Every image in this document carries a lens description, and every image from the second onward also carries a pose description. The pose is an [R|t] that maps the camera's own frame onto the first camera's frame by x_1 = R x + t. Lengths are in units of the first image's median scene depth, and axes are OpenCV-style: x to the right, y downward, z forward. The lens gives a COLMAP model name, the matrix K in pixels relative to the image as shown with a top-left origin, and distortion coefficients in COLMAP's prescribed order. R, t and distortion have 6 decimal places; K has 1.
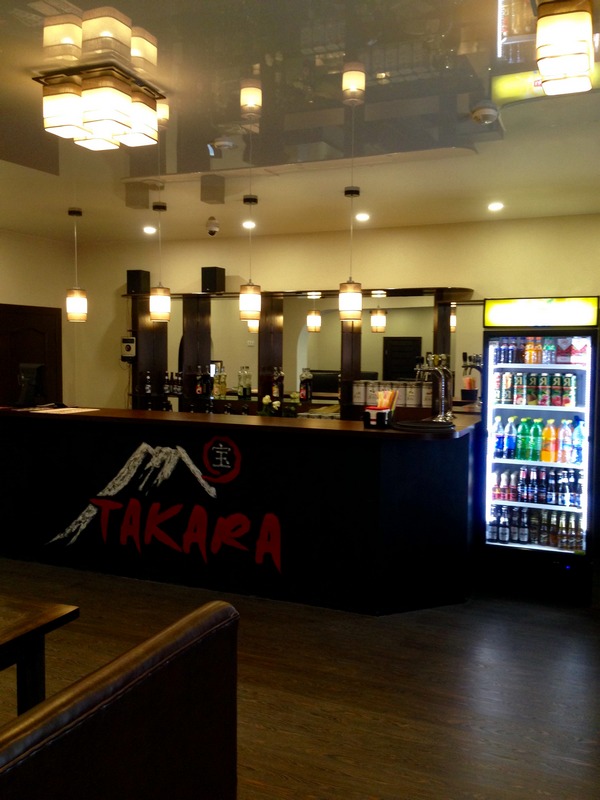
lens RADIAL K [[728.1, 0, 298.6], [0, 728.1, 379.8], [0, 0, 1]] dist [0.106540, -0.092219]
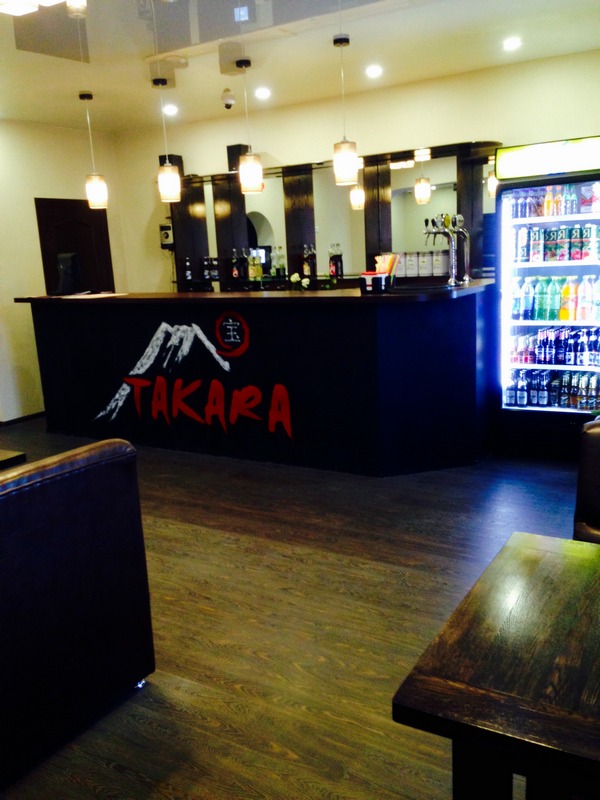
lens RADIAL K [[728.1, 0, 298.6], [0, 728.1, 379.8], [0, 0, 1]] dist [0.106540, -0.092219]
pose [[0.986388, -0.033169, -0.161054, 0.145739], [0.055267, 0.989339, 0.134735, 0.038669], [0.154868, -0.141802, 0.977706, 0.005215]]
